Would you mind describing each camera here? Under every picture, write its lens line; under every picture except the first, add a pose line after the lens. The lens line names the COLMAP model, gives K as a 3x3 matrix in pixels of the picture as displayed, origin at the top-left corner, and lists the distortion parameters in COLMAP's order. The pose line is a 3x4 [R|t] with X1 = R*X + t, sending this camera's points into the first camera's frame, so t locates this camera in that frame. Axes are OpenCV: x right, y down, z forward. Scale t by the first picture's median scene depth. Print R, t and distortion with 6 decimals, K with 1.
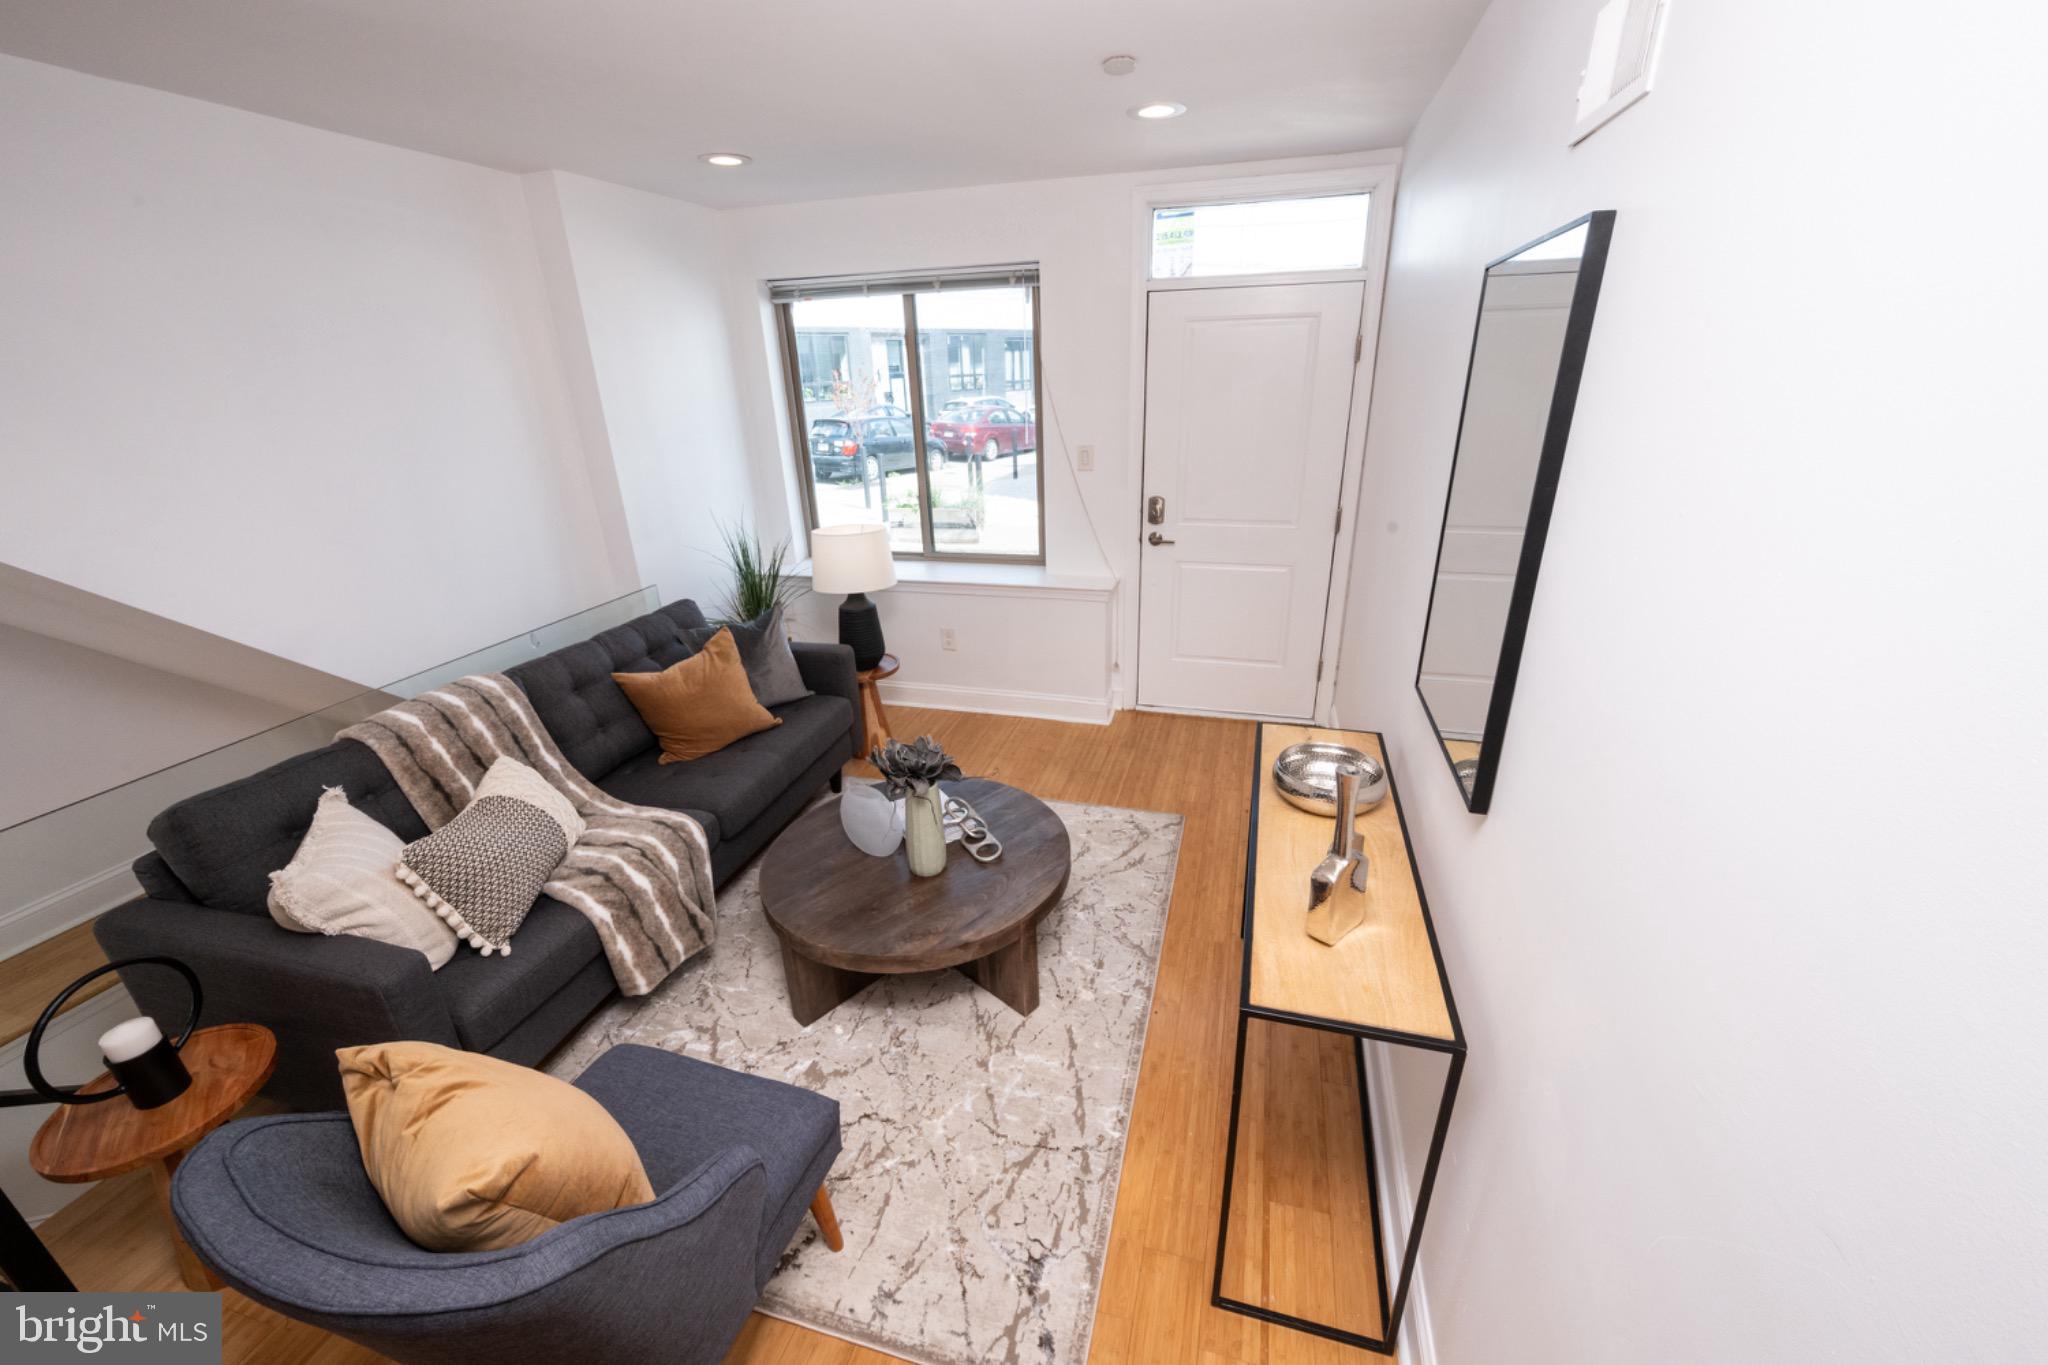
lens RADIAL K [[823.4, 0, 1023.8], [0, 823.4, 664.2], [0, 0, 1]] dist [-0.000897, -0.000156]
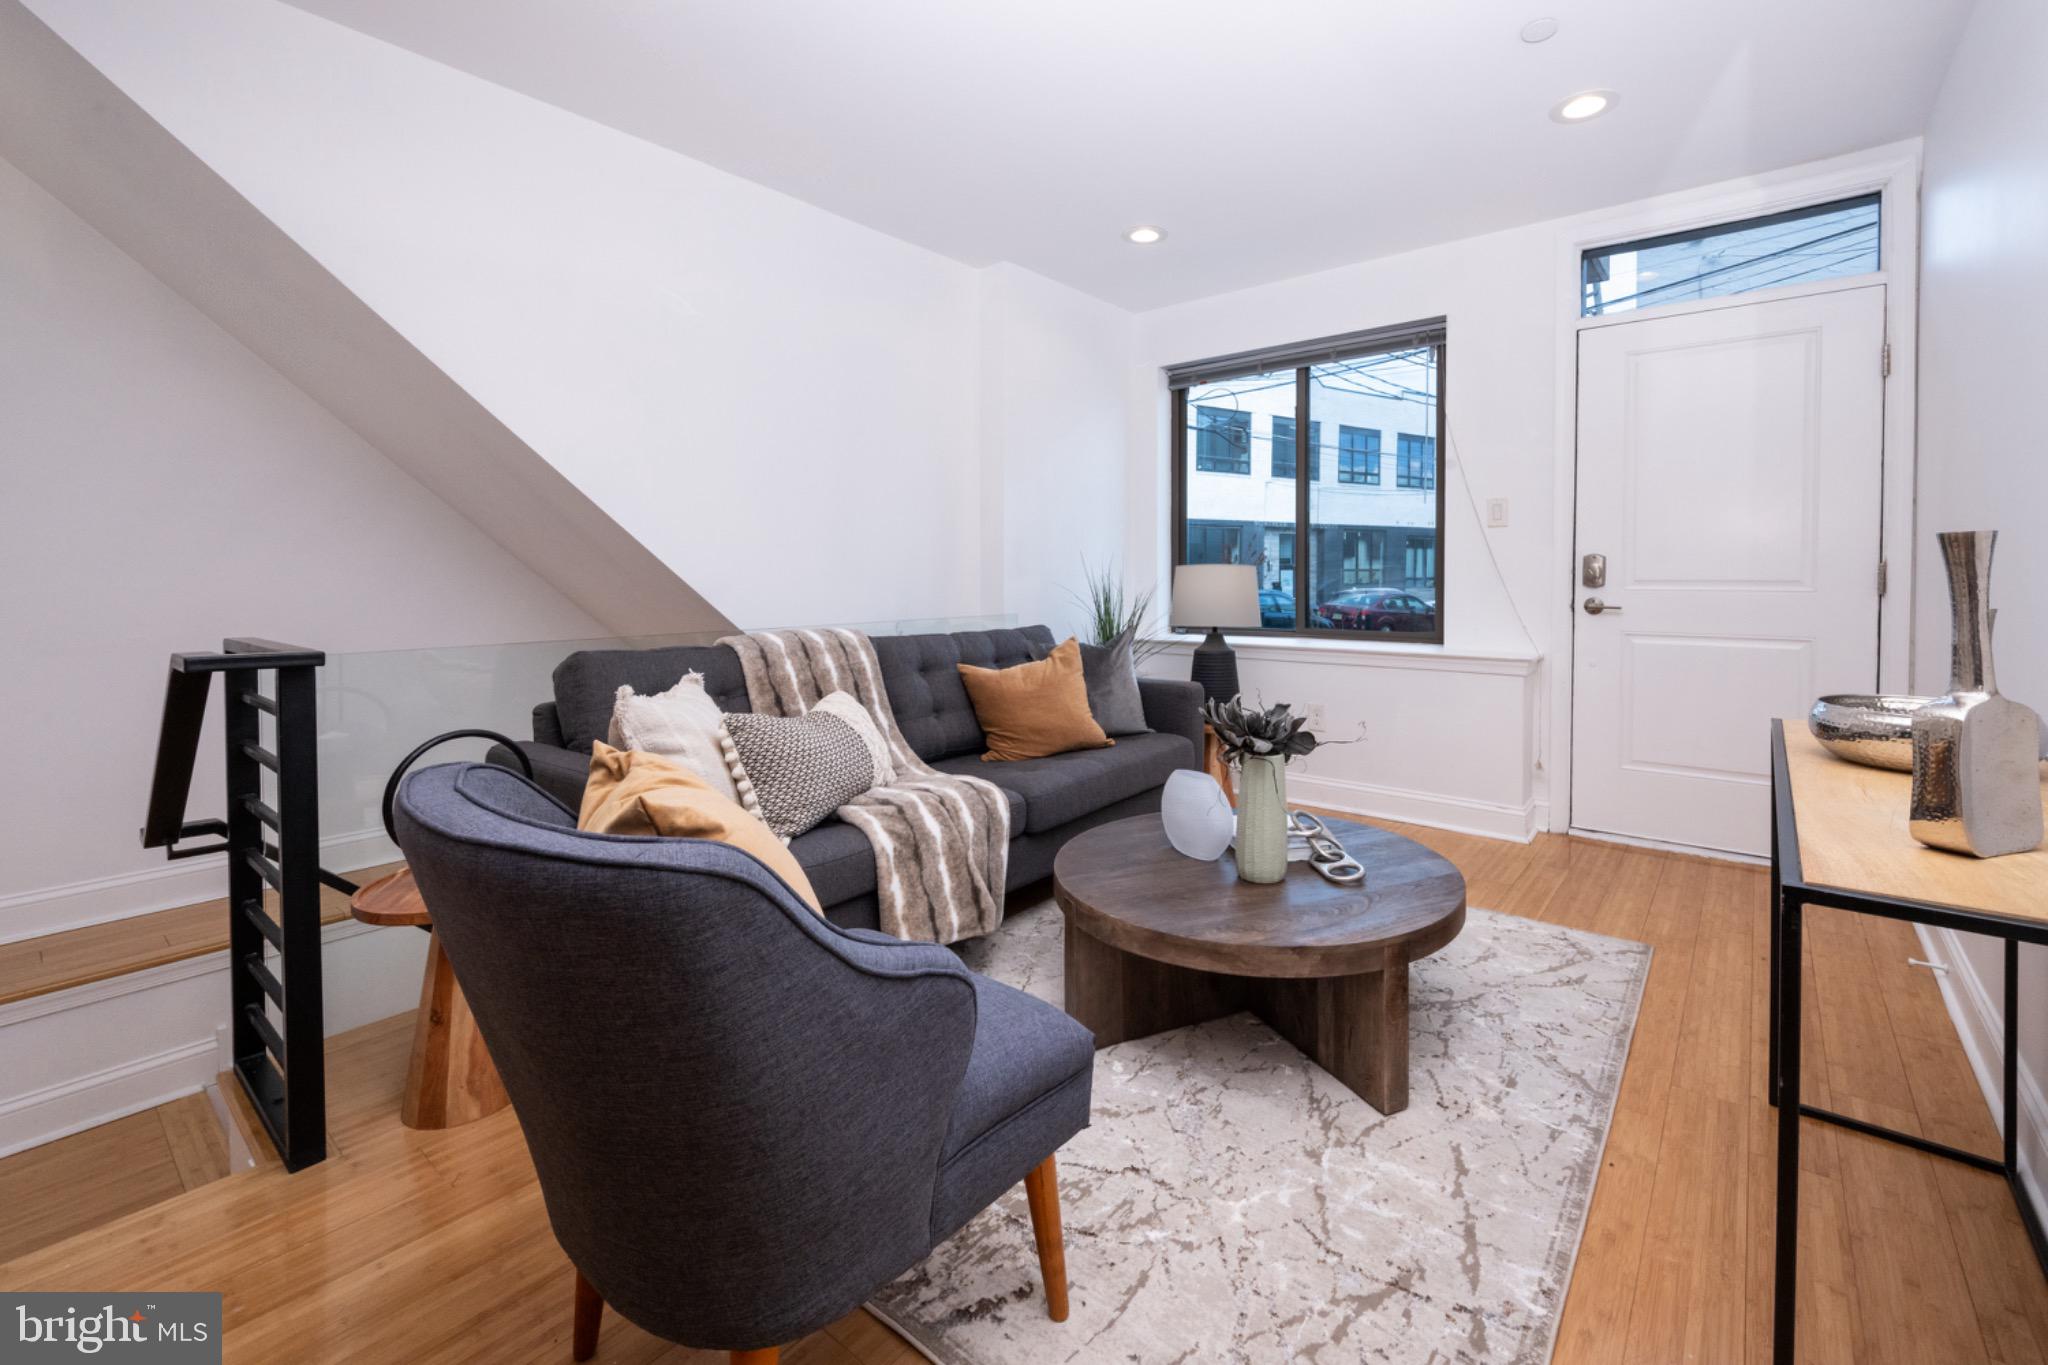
lens RADIAL K [[864.2, 0, 1081.5], [0, 864.2, 678.7], [0, 0, 1]] dist [-0.000468, -0.000490]
pose [[0.926268, 0.037752, -0.374969, 0.023593], [-0.169421, 0.930473, -0.324832, 0.375990], [0.336636, 0.364410, 0.868264, 0.184742]]
